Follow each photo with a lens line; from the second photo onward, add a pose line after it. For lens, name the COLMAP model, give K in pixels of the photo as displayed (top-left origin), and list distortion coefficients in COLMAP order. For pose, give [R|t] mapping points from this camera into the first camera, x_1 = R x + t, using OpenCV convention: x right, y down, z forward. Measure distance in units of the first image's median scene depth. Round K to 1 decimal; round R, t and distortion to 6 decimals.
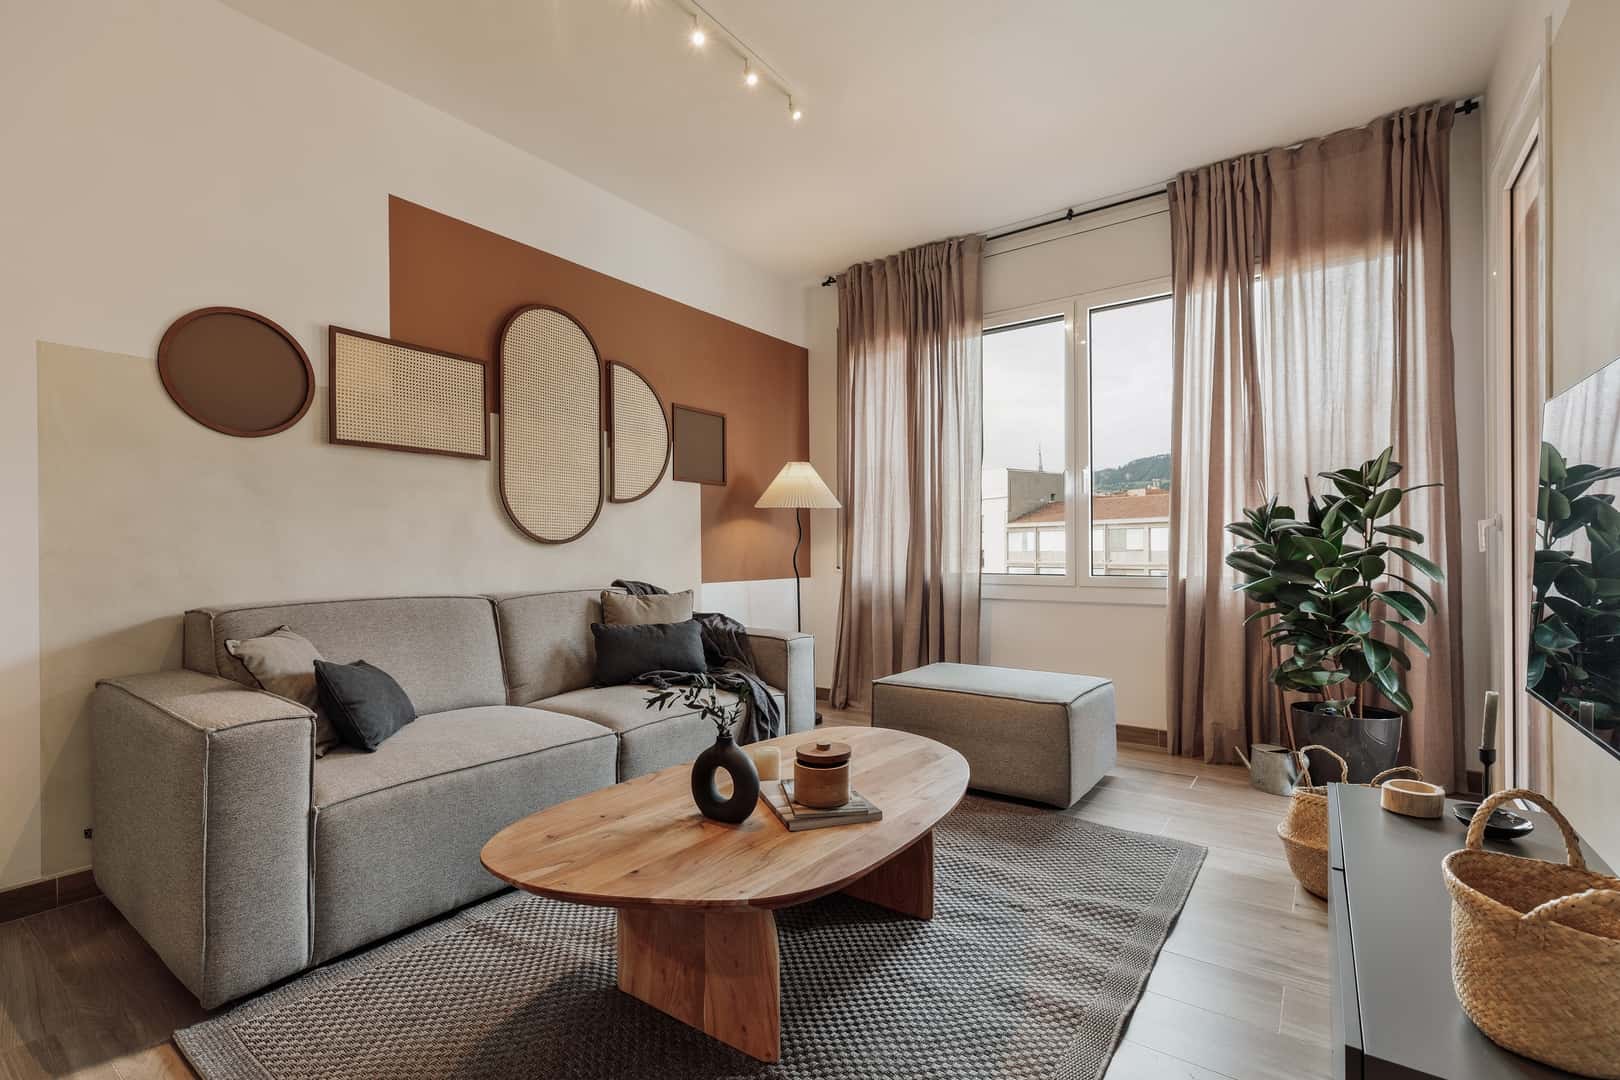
lens RADIAL K [[727.4, 0, 797.0], [0, 727.4, 550.9], [0, 0, 1]] dist [0.004199, -0.001340]
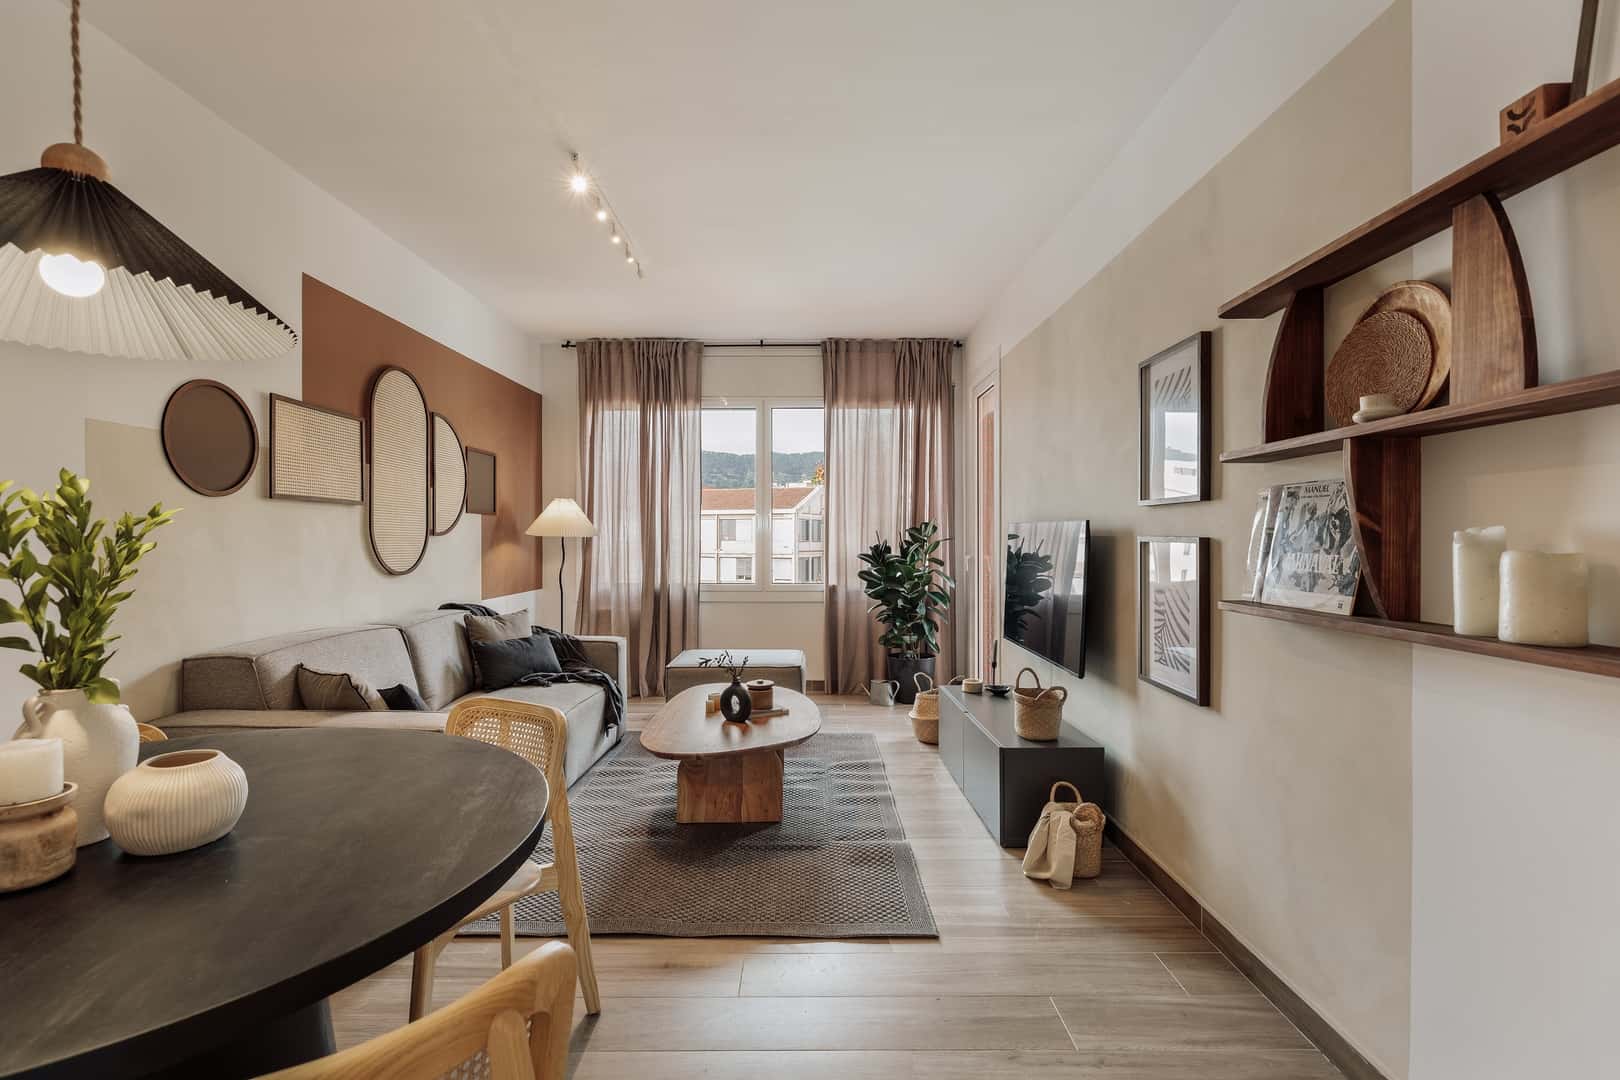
lens RADIAL K [[727.4, 0, 810.3], [0, 727.4, 533.0], [0, 0, 1]] dist [0.004199, -0.001340]
pose [[0.805541, 0.008574, 0.592478, -0.567312], [-0.004290, 0.999953, -0.008638, -0.079071], [-0.592525, 0.004417, 0.805540, -0.348595]]
